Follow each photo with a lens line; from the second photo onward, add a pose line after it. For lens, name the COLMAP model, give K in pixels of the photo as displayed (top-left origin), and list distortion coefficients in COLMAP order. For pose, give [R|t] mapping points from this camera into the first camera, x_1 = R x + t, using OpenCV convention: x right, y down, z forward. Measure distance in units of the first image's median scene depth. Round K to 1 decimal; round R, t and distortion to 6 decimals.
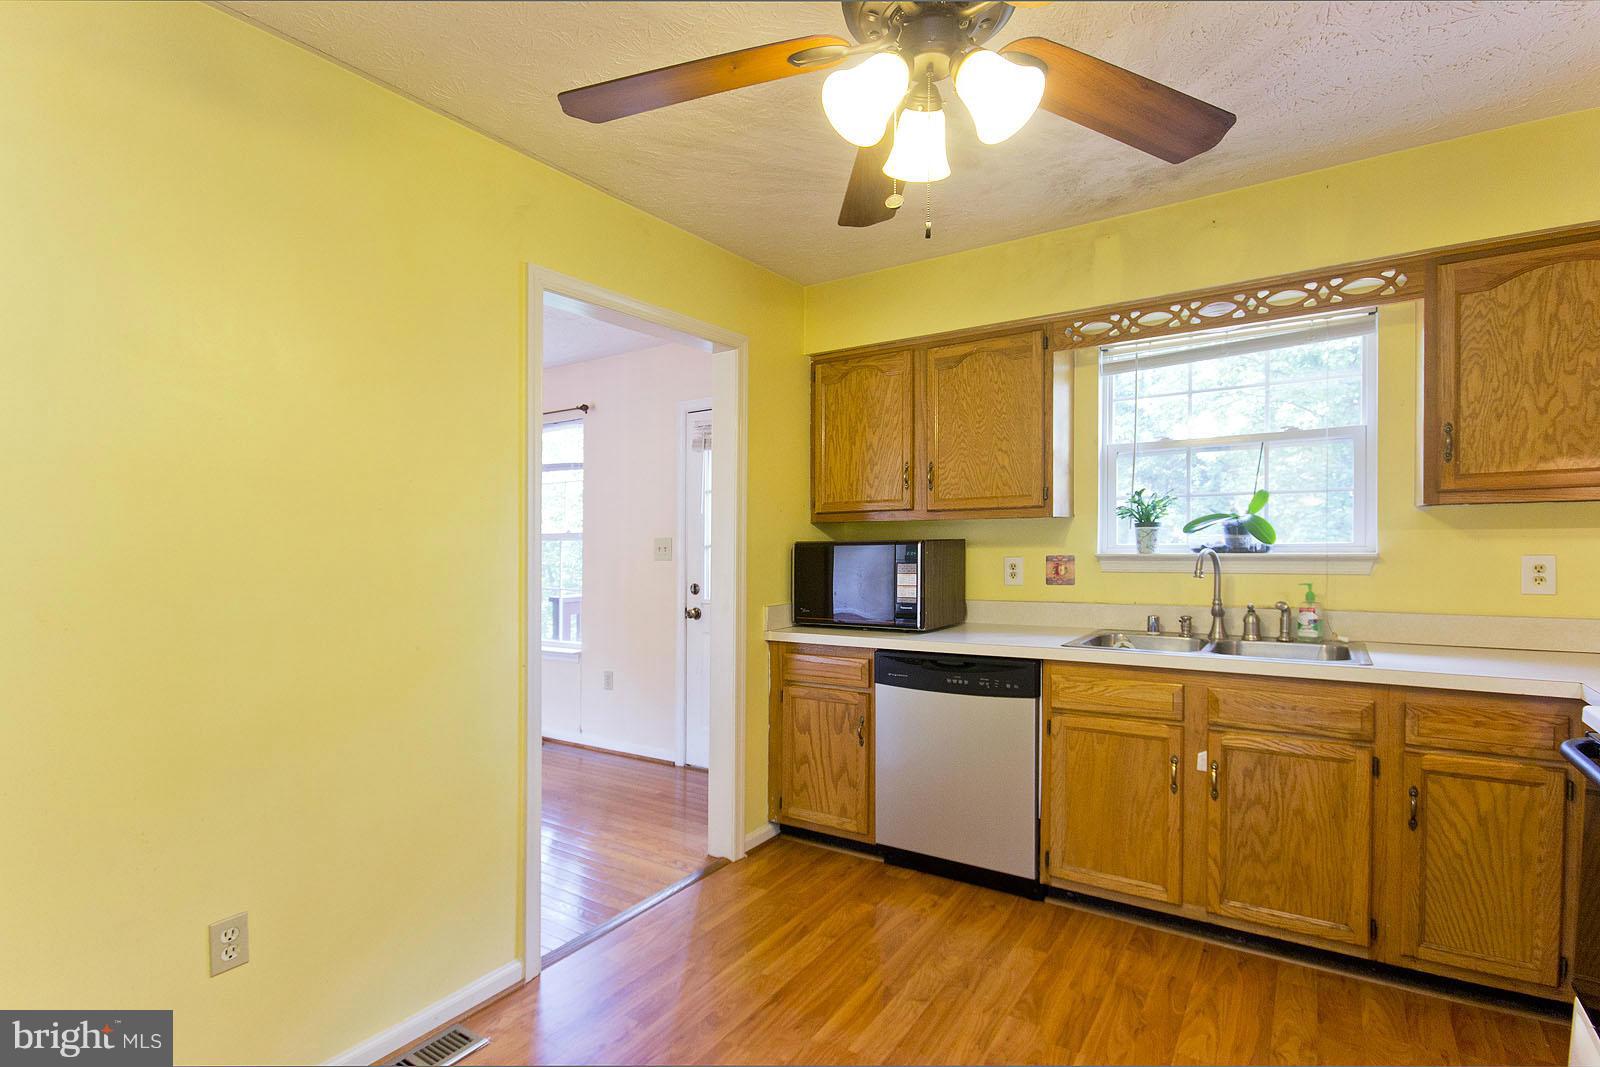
lens RADIAL K [[766.9, 0, 809.4], [0, 766.9, 527.5], [0, 0, 1]] dist [-0.000366, 0.000173]
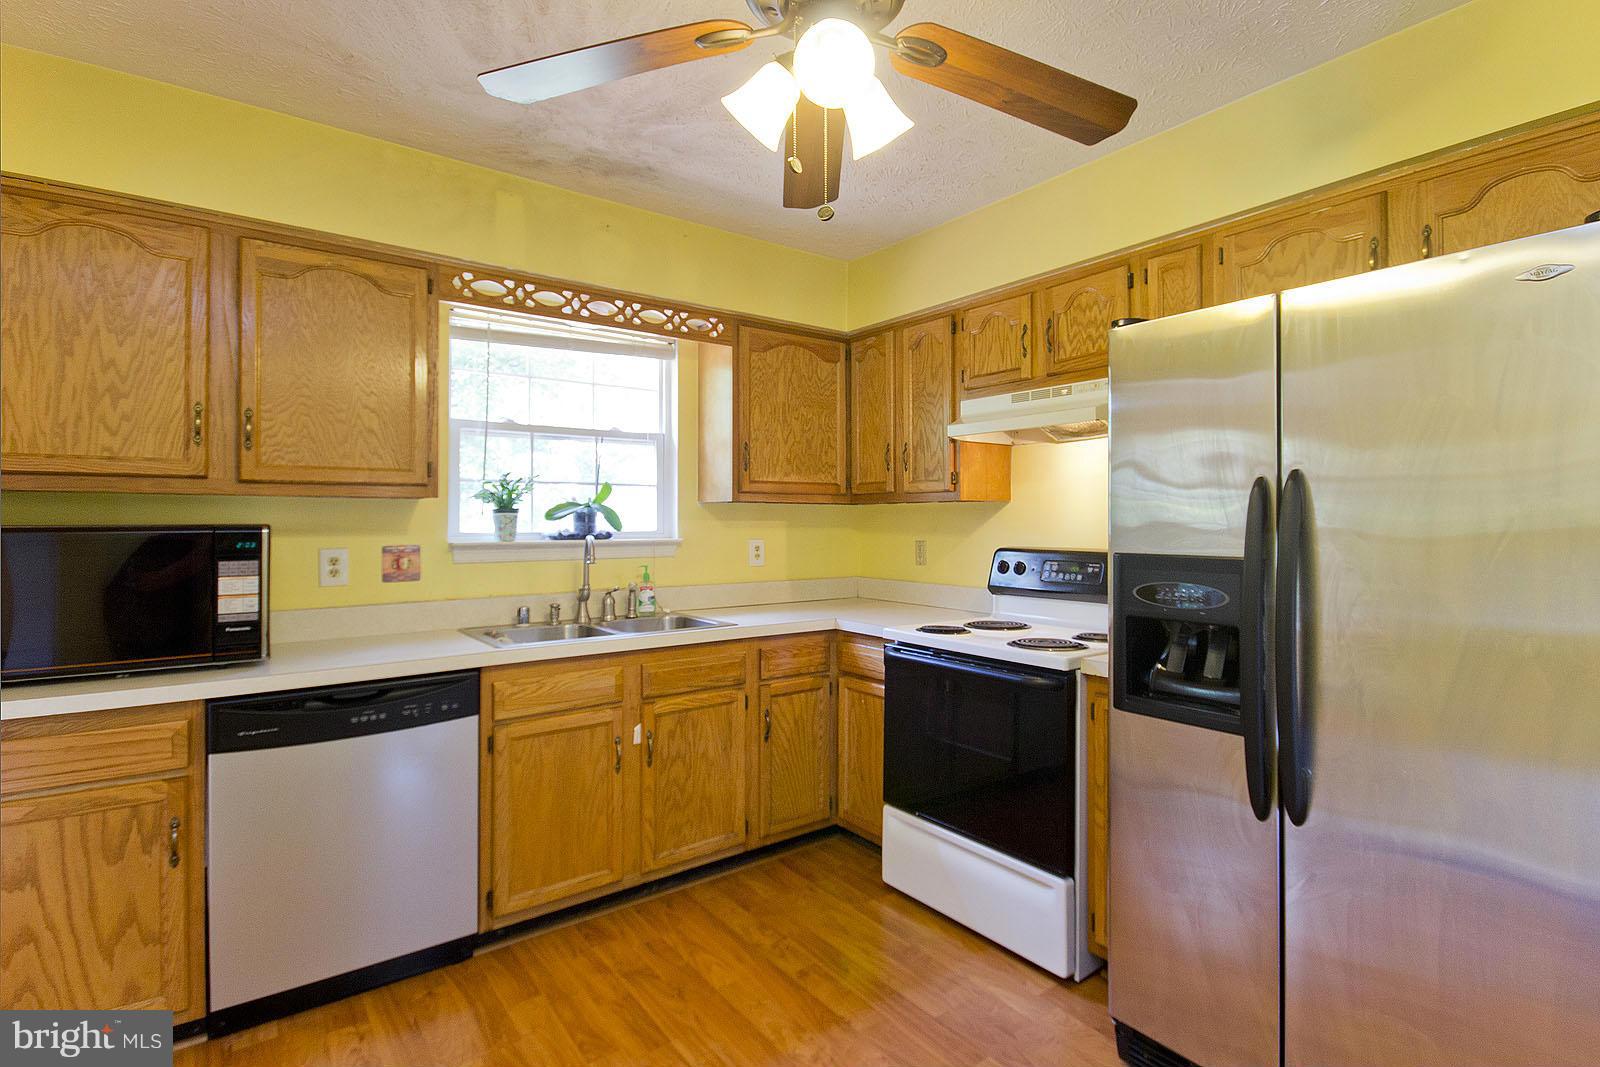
lens RADIAL K [[796.2, 0, 913.4], [0, 796.2, 509.3], [0, 0, 1]] dist [0.030587, -0.018192]
pose [[0.279502, 0.027502, 0.959751, -0.396964], [-0.019803, 0.999542, -0.022875, 0.008084], [-0.959941, -0.012613, 0.279919, 0.280094]]
